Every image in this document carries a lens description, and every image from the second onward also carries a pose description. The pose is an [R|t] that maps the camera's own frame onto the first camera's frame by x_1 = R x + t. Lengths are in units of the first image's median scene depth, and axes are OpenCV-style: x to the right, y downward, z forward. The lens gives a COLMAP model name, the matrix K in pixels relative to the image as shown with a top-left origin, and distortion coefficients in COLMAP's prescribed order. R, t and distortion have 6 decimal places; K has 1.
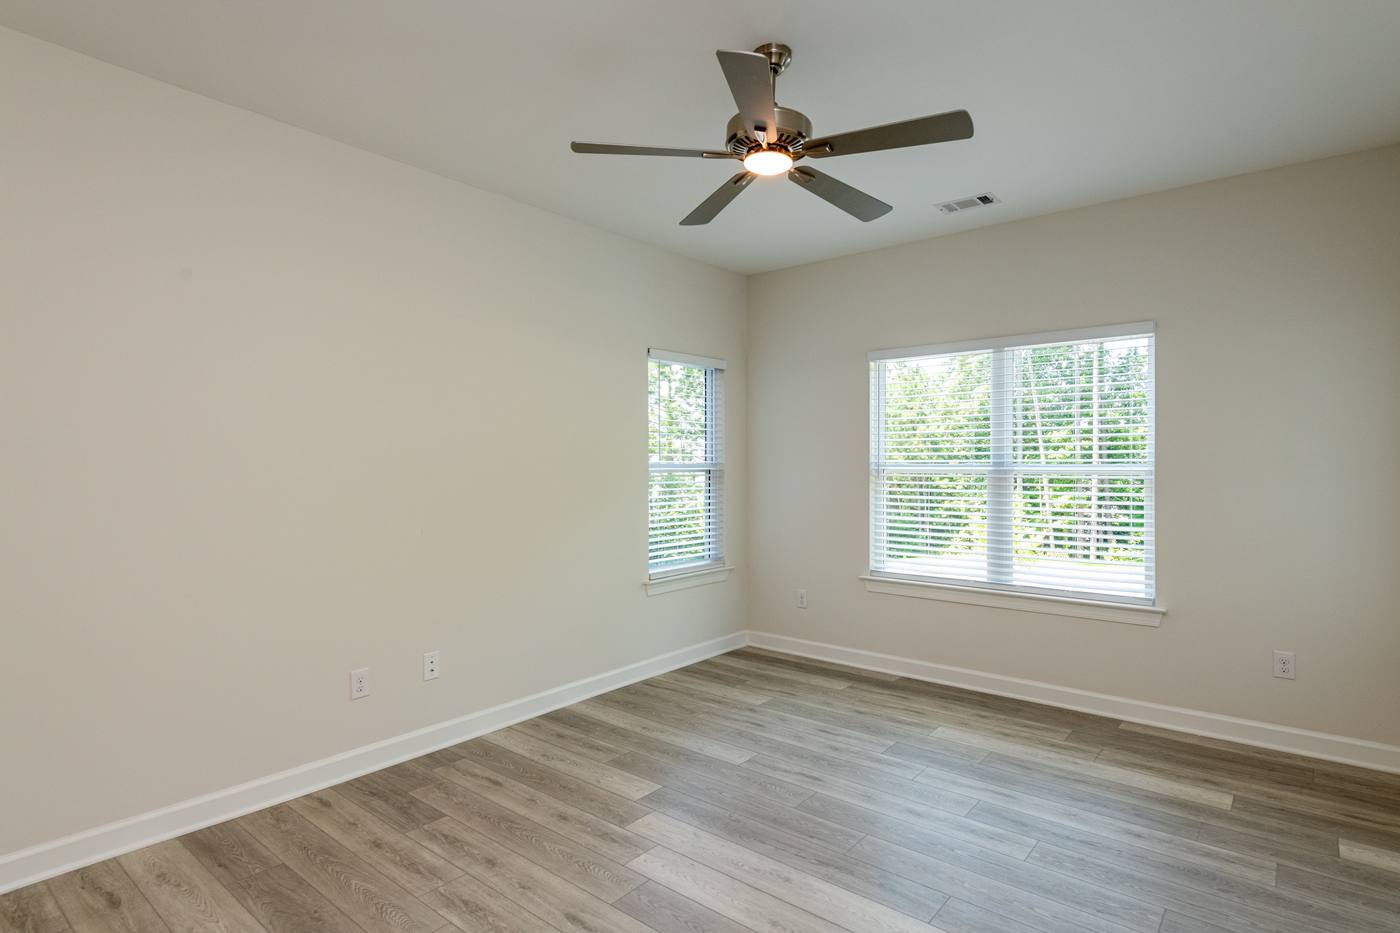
lens RADIAL K [[723.8, 0, 704.3], [0, 723.8, 468.0], [0, 0, 1]] dist [0.028454, -0.014390]
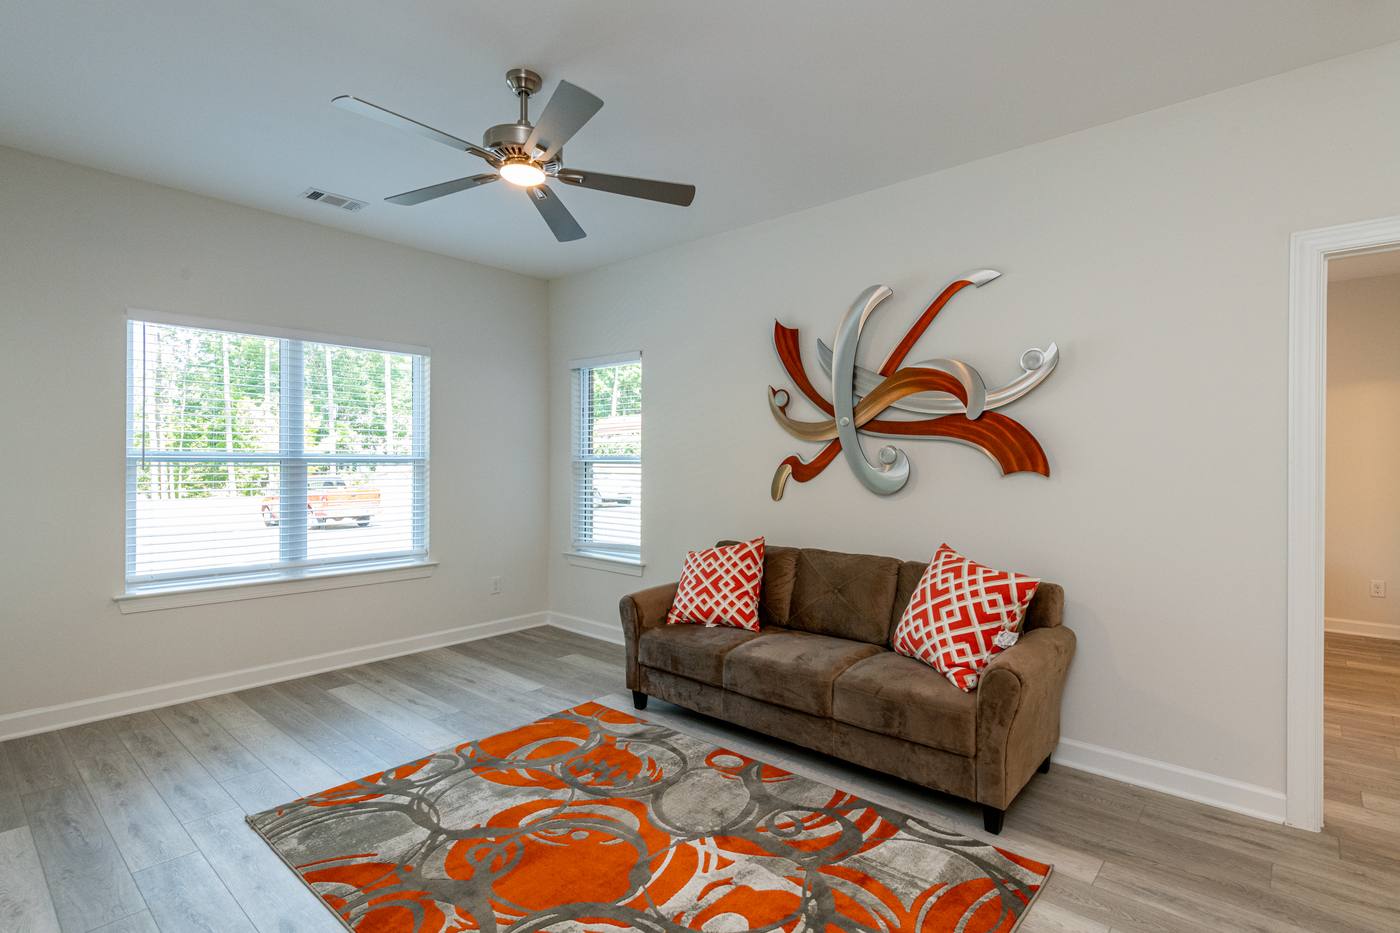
lens RADIAL K [[673.5, 0, 707.1], [0, 673.5, 468.0], [0, 0, 1]] dist [0.007177, -0.001170]
pose [[0.020390, -0.009397, 0.999748, -0.613511], [-0.005806, 0.999938, 0.009517, 0.000965], [-0.999775, -0.005999, 0.020334, 0.486324]]
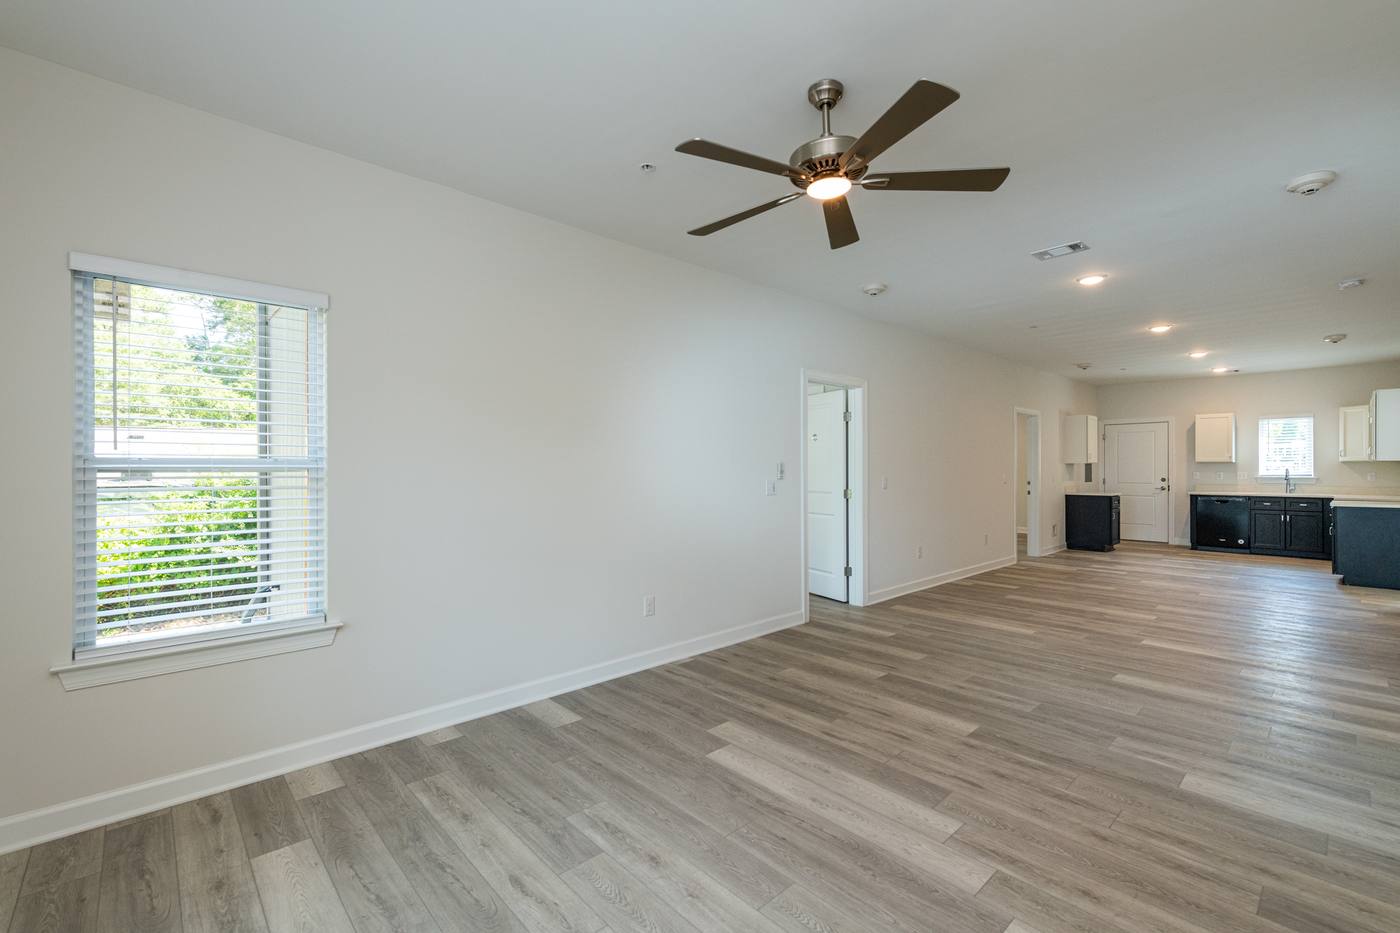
lens RADIAL K [[598.4, 0, 702.6], [0, 598.4, 465.0], [0, 0, 1]] dist [0.011707, -0.000584]
pose [[-0.991221, 0.000512, 0.132211, 0.106807], [0.000248, 0.999998, -0.002010, 0.006417], [-0.132212, -0.001959, -0.991220, 1.306302]]
